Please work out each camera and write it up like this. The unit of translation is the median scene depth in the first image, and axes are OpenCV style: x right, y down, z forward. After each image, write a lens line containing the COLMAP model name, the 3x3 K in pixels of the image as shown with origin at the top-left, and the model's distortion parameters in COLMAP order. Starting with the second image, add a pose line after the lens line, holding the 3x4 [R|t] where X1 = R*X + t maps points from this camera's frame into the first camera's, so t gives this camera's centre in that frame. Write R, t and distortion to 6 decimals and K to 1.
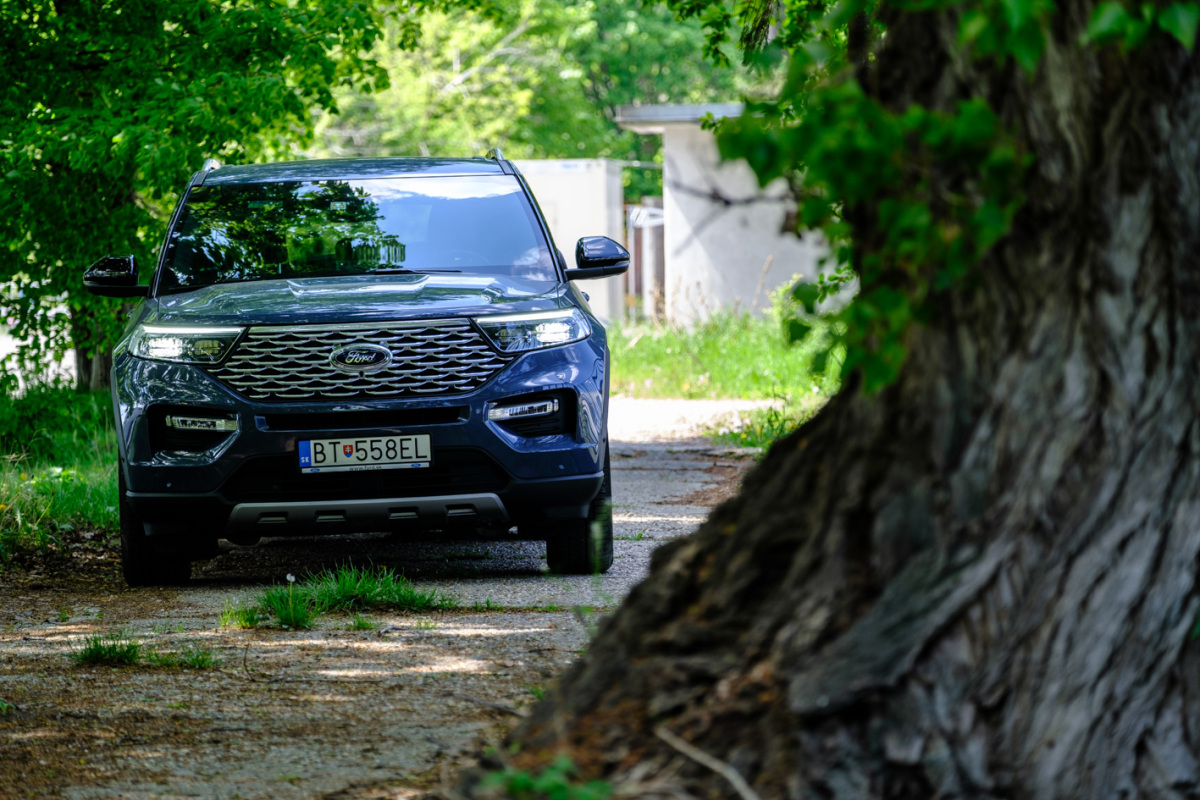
lens RADIAL K [[5491.3, 0, 600.0], [0, 5491.3, 400.0], [0, 0, 1]] dist [0.668010, 0.831562]
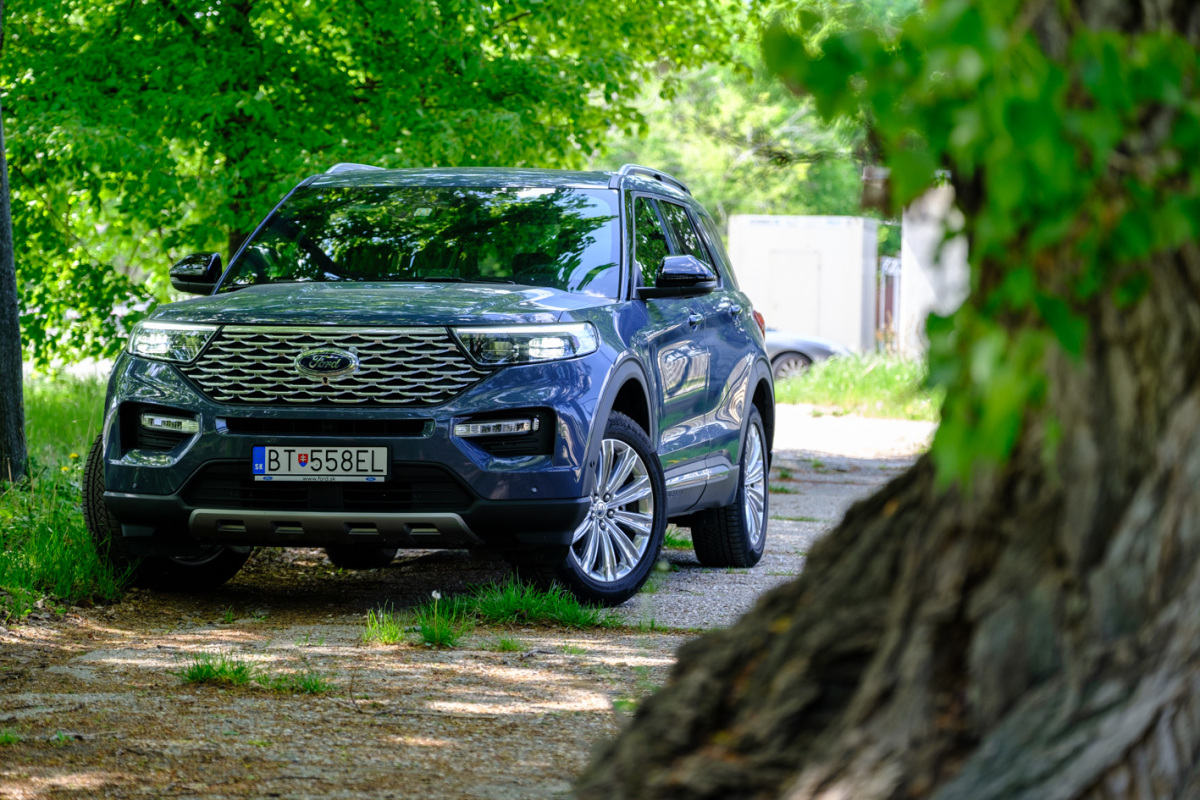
lens RADIAL K [[4477.9, 0, 600.0], [0, 4477.9, 400.0], [0, 0, 1]] dist [0.103355, 2.412213]
pose [[0.997621, 0.038584, -0.057128, 0.033414], [-0.038728, 0.999249, -0.001411, -0.004057], [0.057031, 0.003620, 0.998366, 0.437421]]
